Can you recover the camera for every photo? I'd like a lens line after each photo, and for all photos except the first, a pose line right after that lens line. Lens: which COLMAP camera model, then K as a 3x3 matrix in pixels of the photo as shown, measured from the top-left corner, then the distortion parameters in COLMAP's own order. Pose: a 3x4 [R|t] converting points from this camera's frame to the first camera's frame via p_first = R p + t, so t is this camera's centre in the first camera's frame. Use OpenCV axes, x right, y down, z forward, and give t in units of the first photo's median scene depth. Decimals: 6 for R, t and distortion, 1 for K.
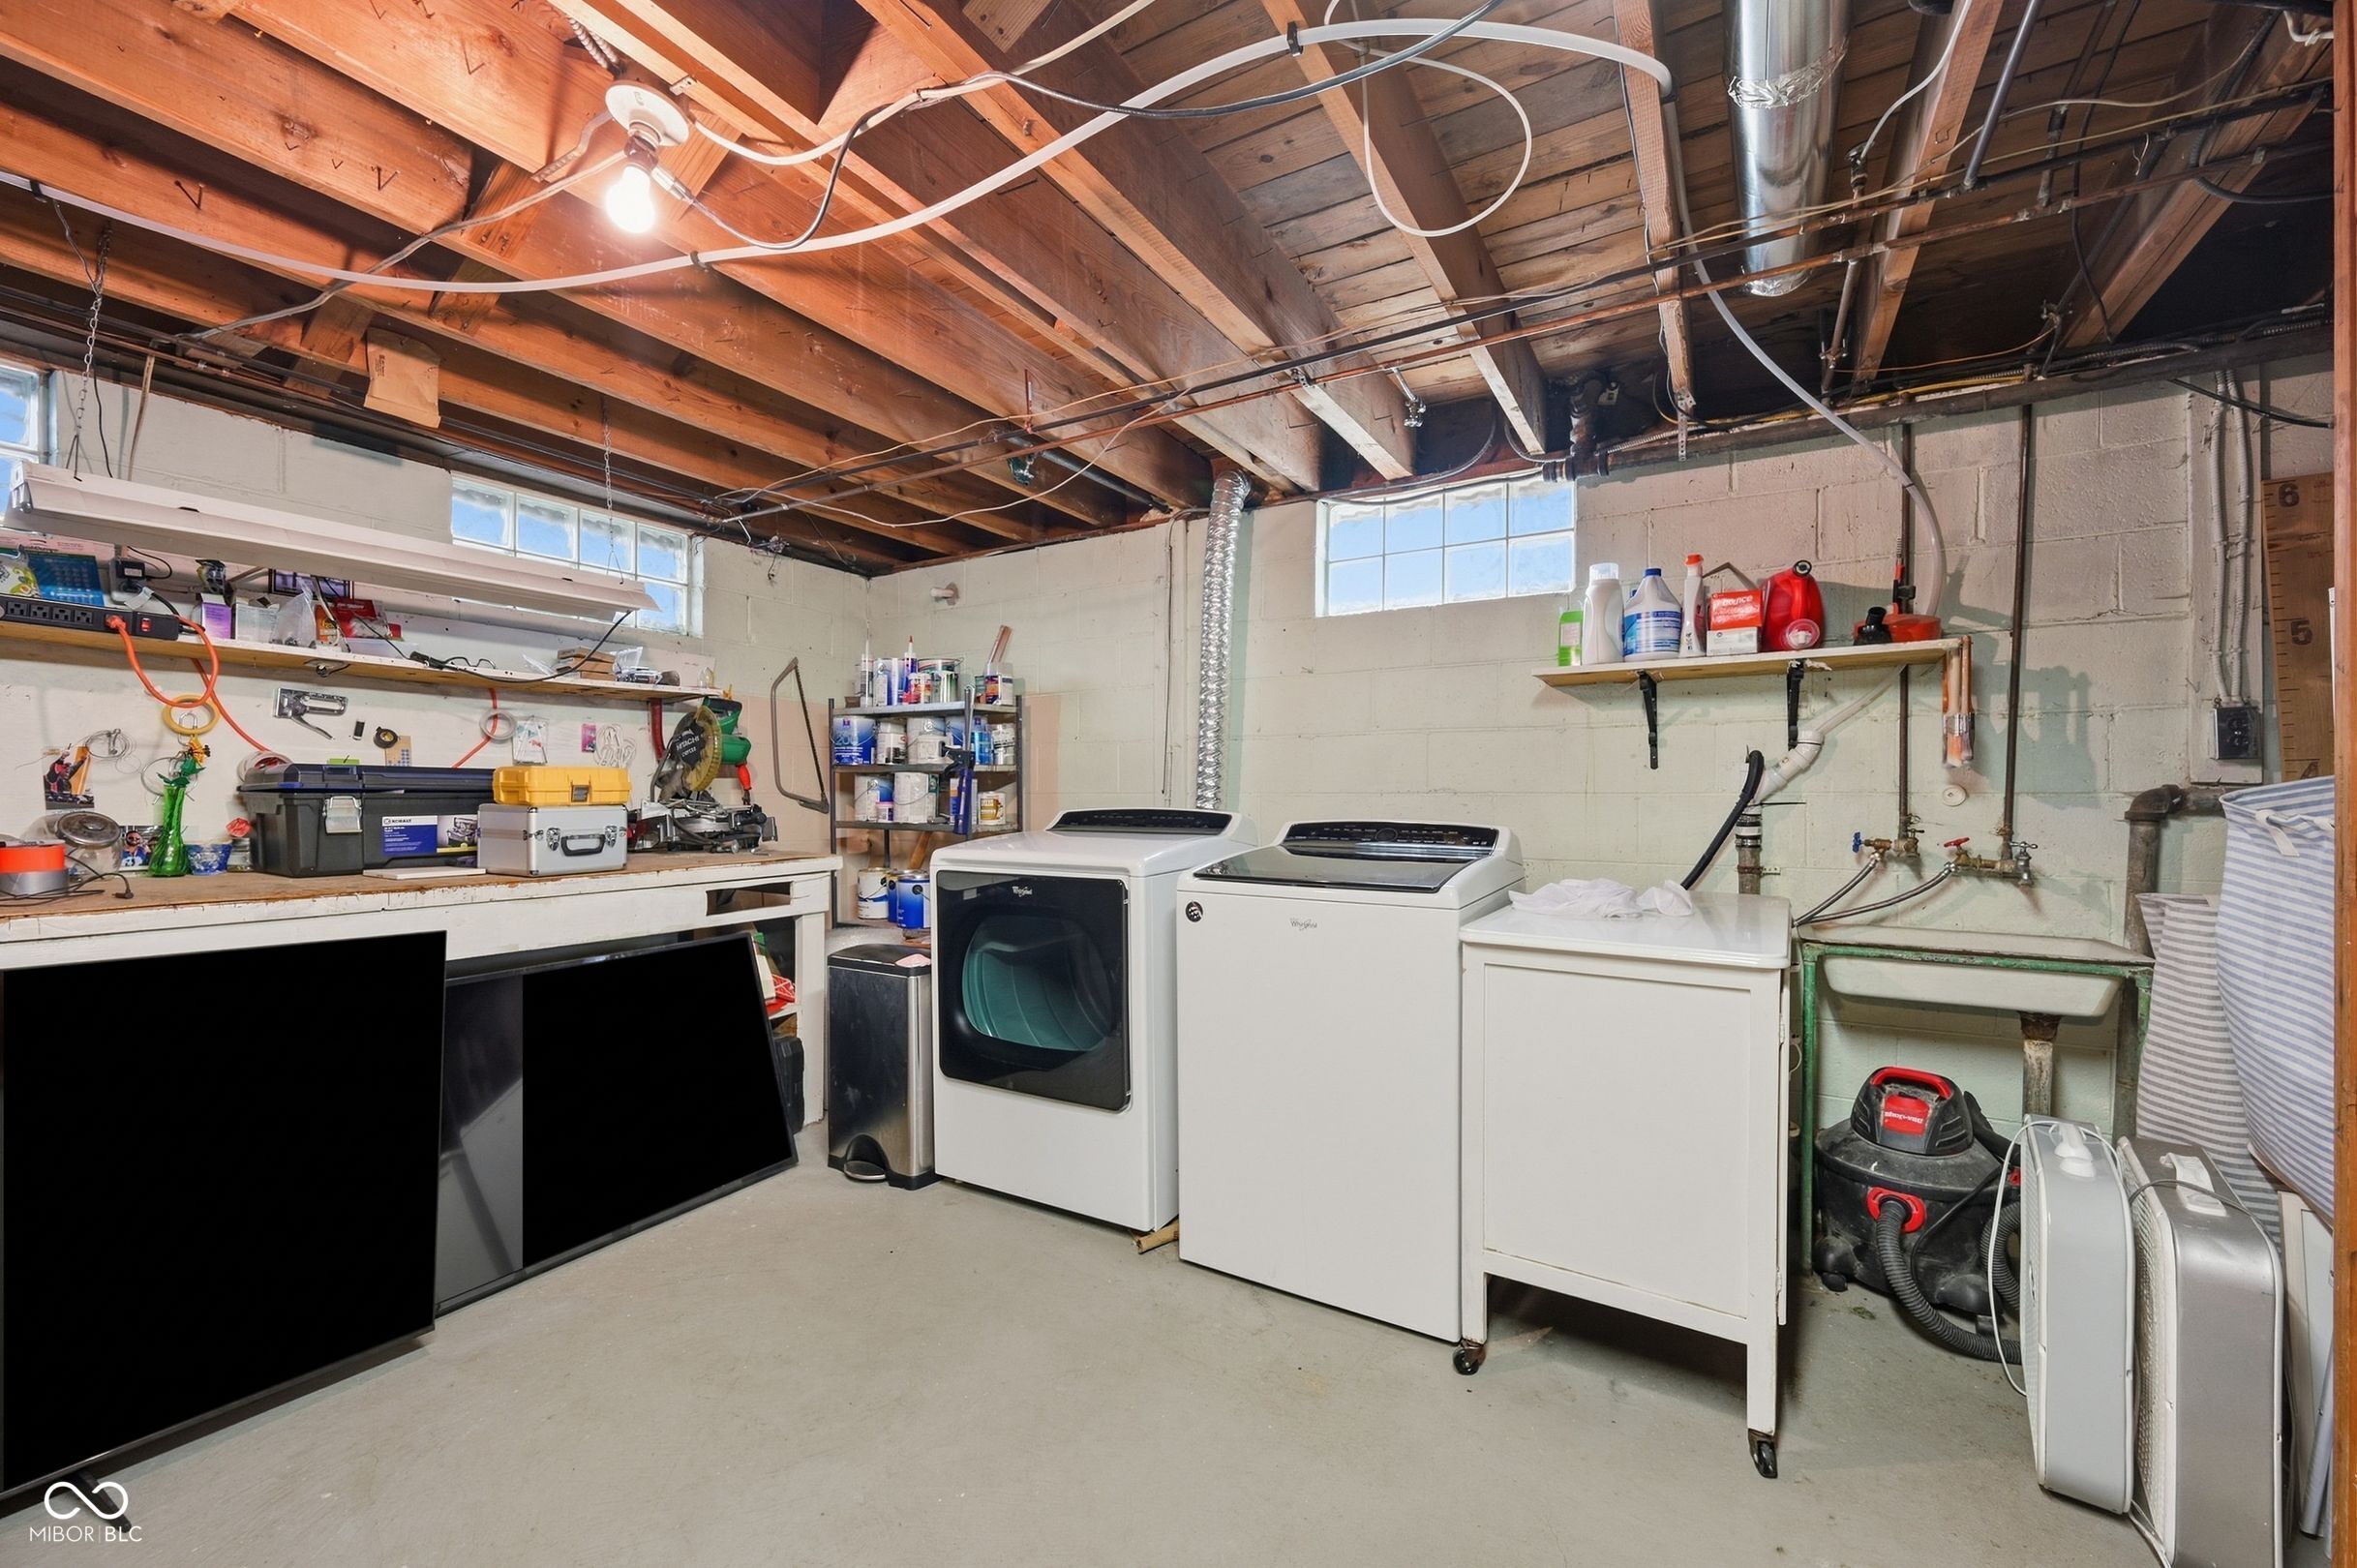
lens RADIAL K [[939.4, 0, 1178.5], [0, 939.4, 784.0], [0, 0, 1]] dist [-0.000434, 0.000029]
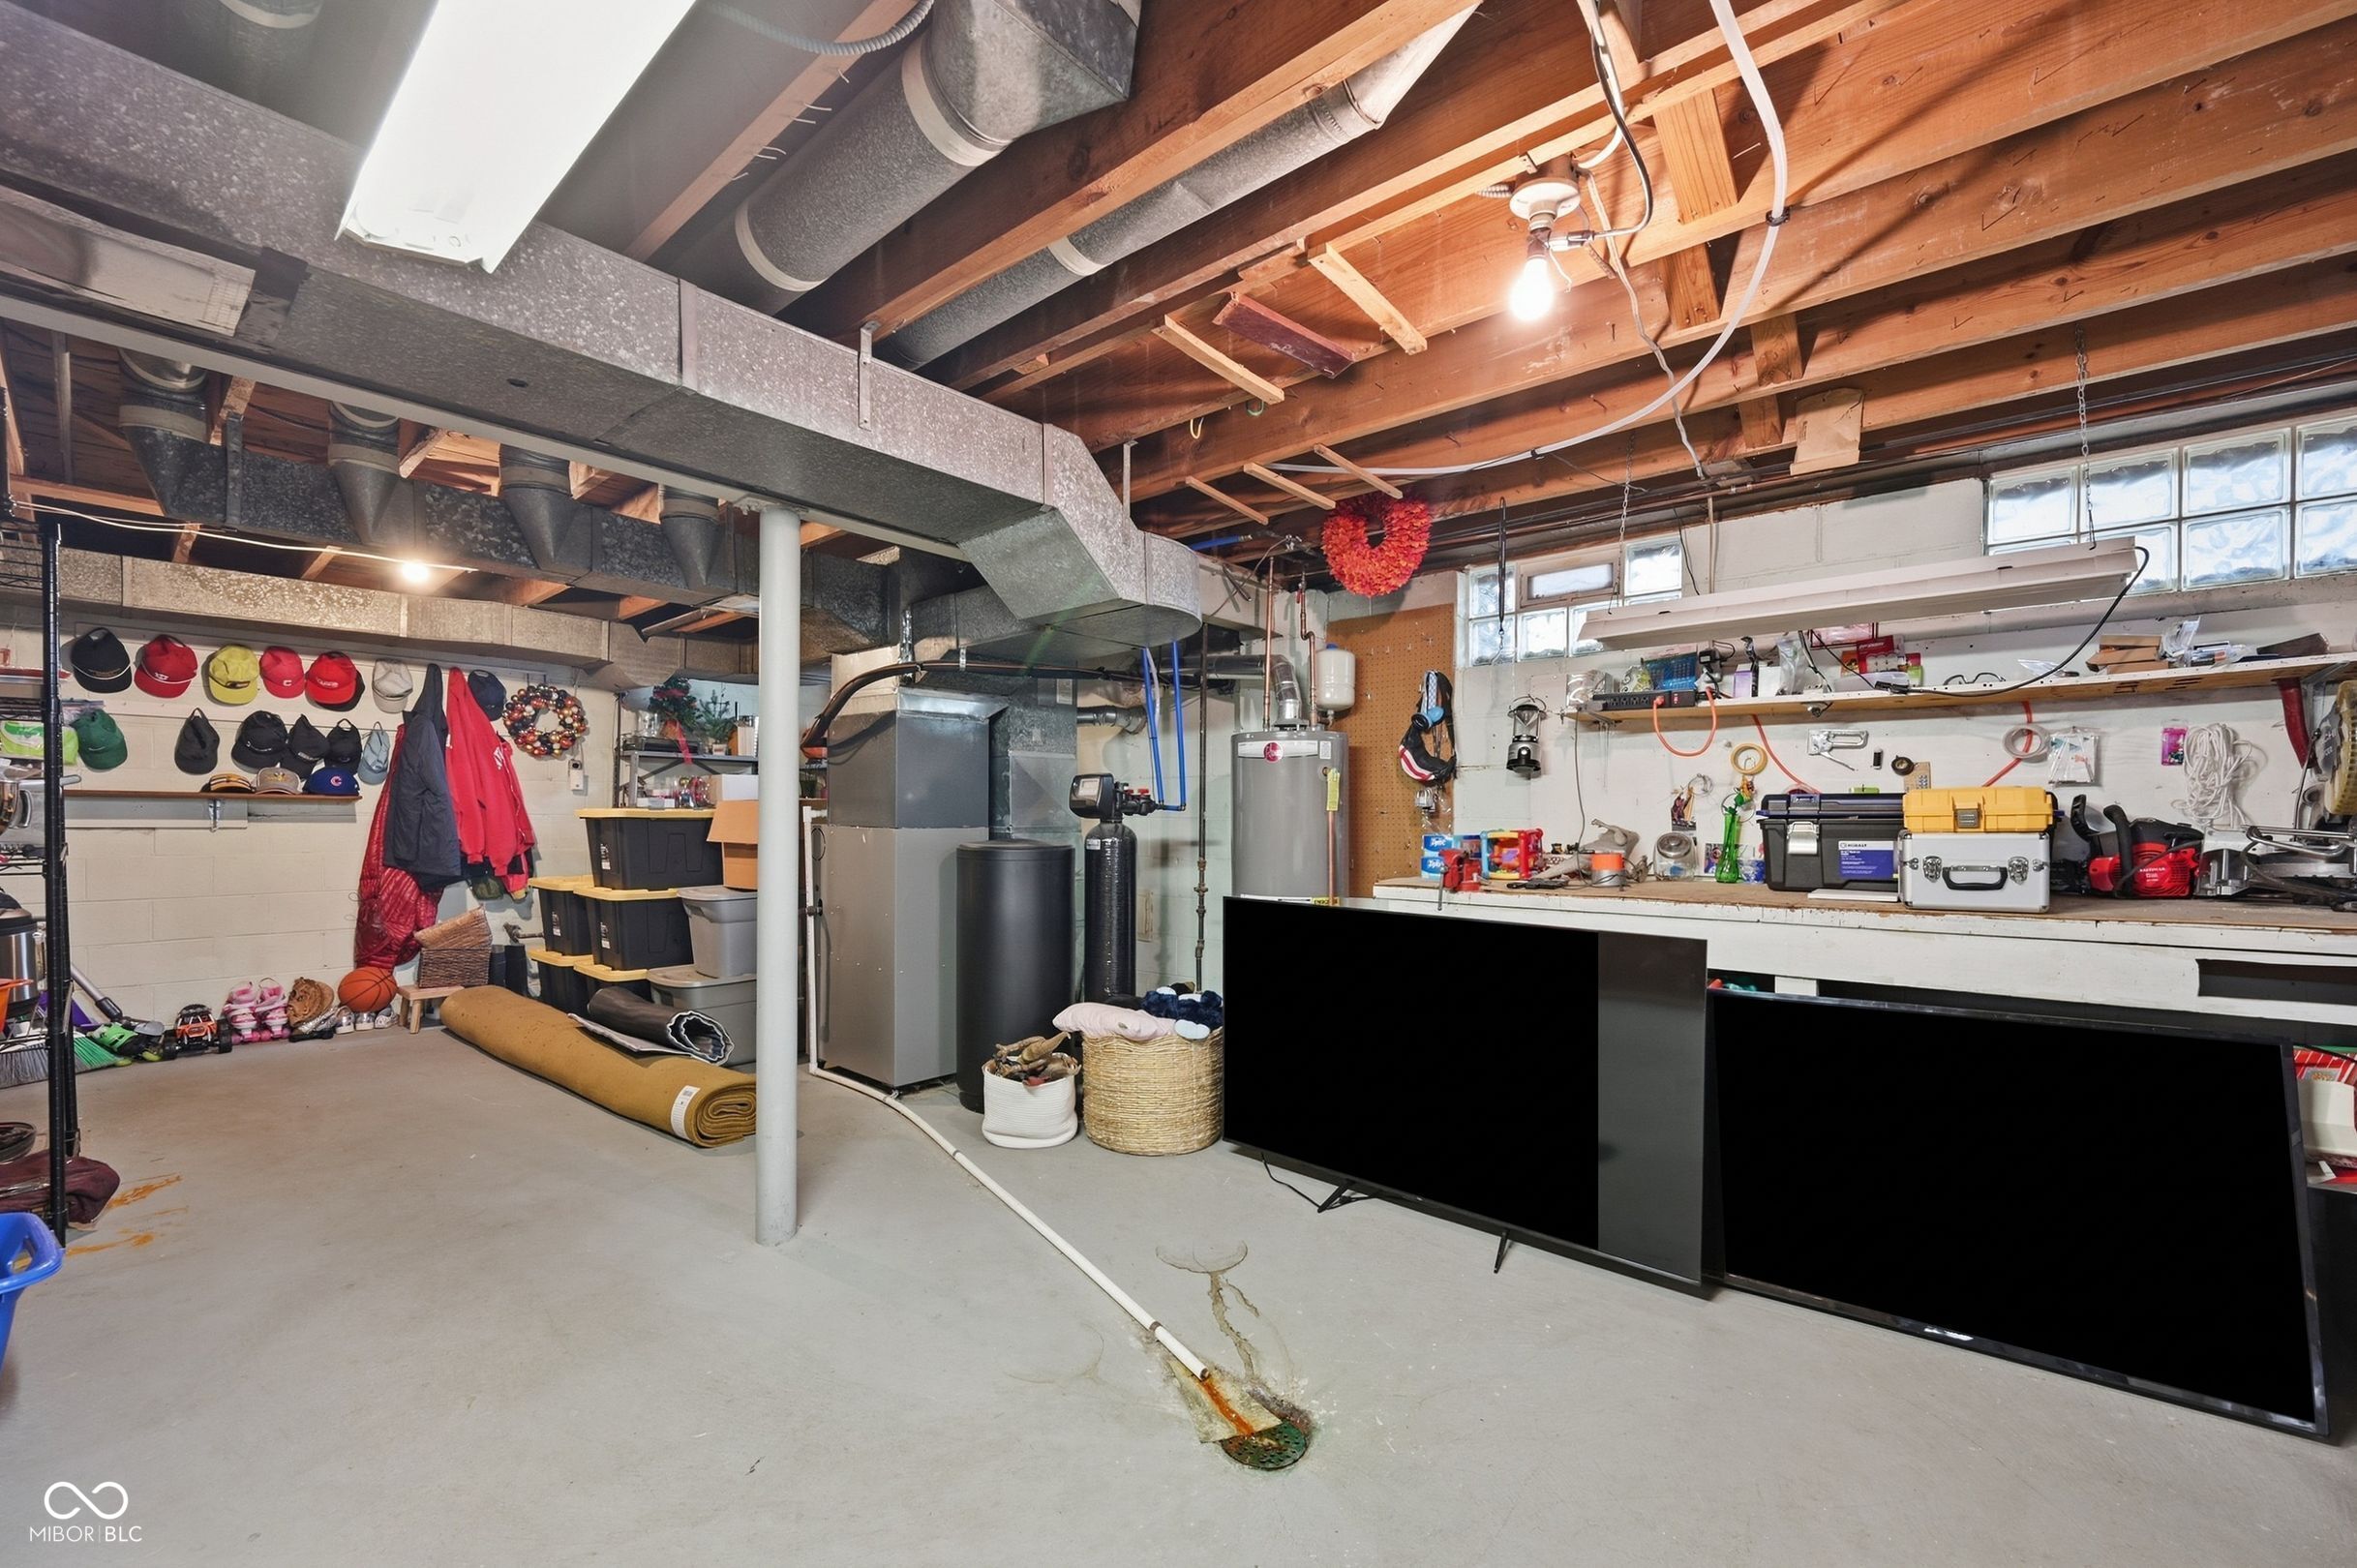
lens RADIAL K [[928.7, 0, 1182.2], [0, 928.7, 821.1], [0, 0, 1]] dist [-0.000030, -0.000099]
pose [[-0.157077, -0.002174, -0.987584, 0.316105], [0.013405, 0.999901, -0.004333, 0.006440], [0.987495, -0.013919, -0.157032, 0.411630]]
